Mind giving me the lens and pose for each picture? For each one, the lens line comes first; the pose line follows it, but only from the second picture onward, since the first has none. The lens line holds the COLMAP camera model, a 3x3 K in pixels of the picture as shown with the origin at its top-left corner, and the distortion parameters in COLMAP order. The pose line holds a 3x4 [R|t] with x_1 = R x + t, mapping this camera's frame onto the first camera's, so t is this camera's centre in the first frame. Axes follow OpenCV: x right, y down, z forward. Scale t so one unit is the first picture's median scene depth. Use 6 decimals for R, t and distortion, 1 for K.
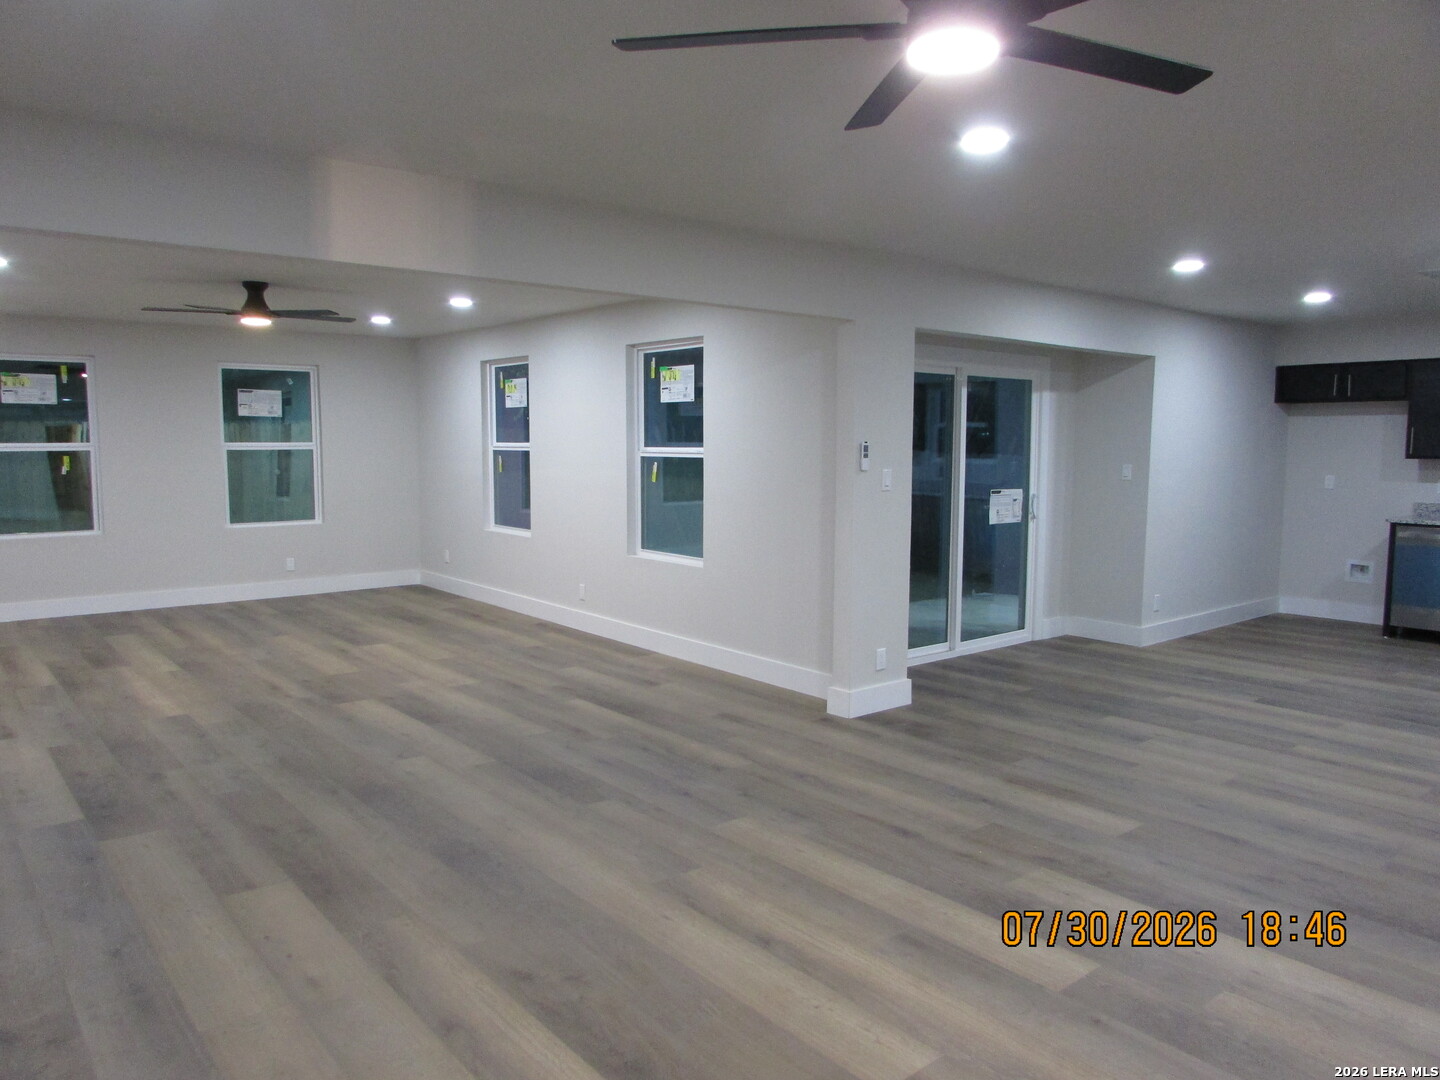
lens RADIAL K [[1023.7, 0, 714.2], [0, 1023.7, 543.9], [0, 0, 1]] dist [-0.033768, 0.015014]
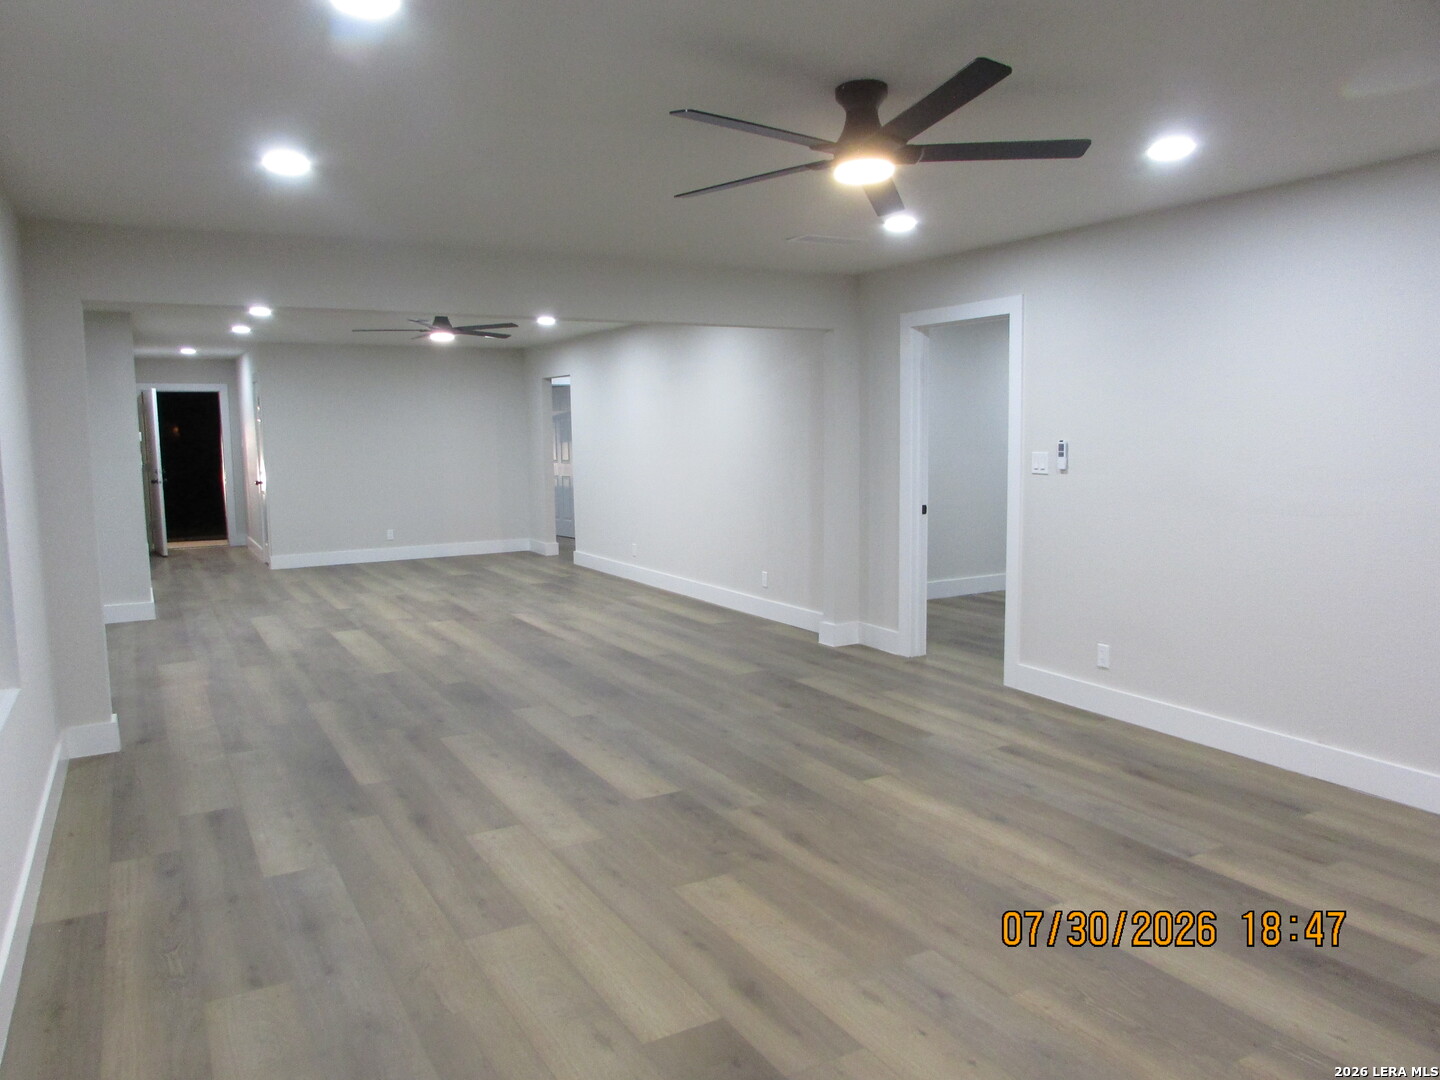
lens RADIAL K [[1023.7, 0, 713.7], [0, 1023.7, 540.1], [0, 0, 1]] dist [-0.033768, 0.015014]
pose [[-0.986218, -0.011213, 0.165070, -0.545024], [0.023568, 0.978005, 0.207244, -0.181441], [-0.163763, 0.208278, -0.964262, 1.767122]]
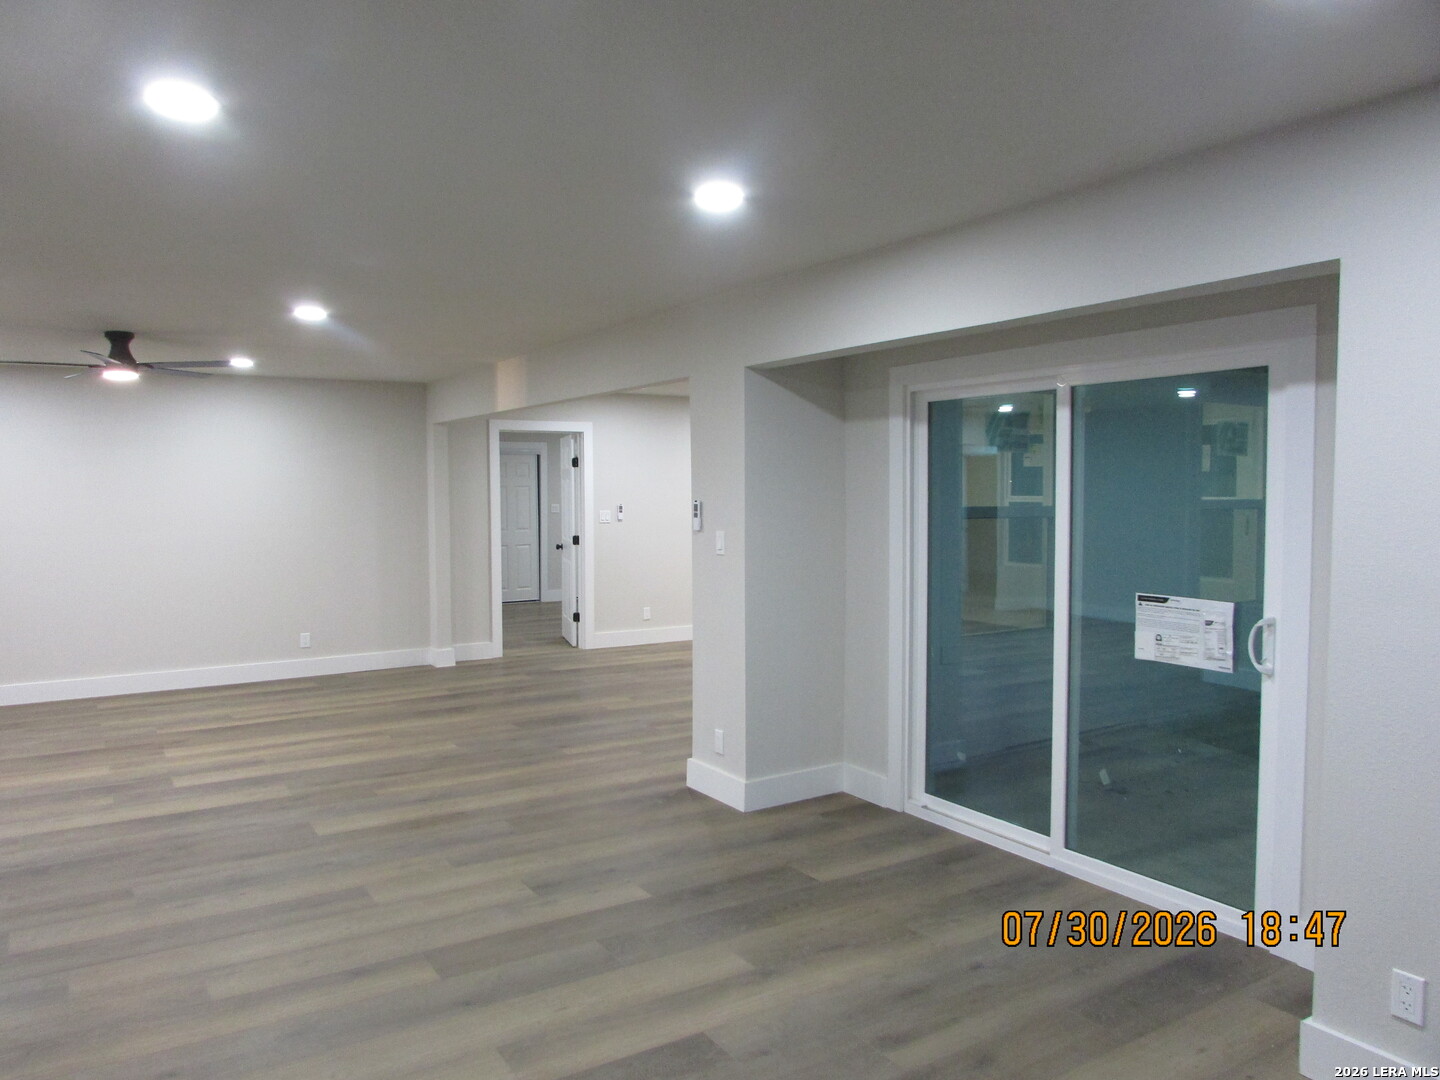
lens RADIAL K [[1023.7, 0, 699.2], [0, 1023.7, 543.0], [0, 0, 1]] dist [-0.033768, 0.015014]
pose [[-0.128273, 0.045061, -0.990715, 1.087872], [-0.097787, 0.993525, 0.057850, -0.115074], [0.986906, 0.104300, -0.123036, 1.120150]]
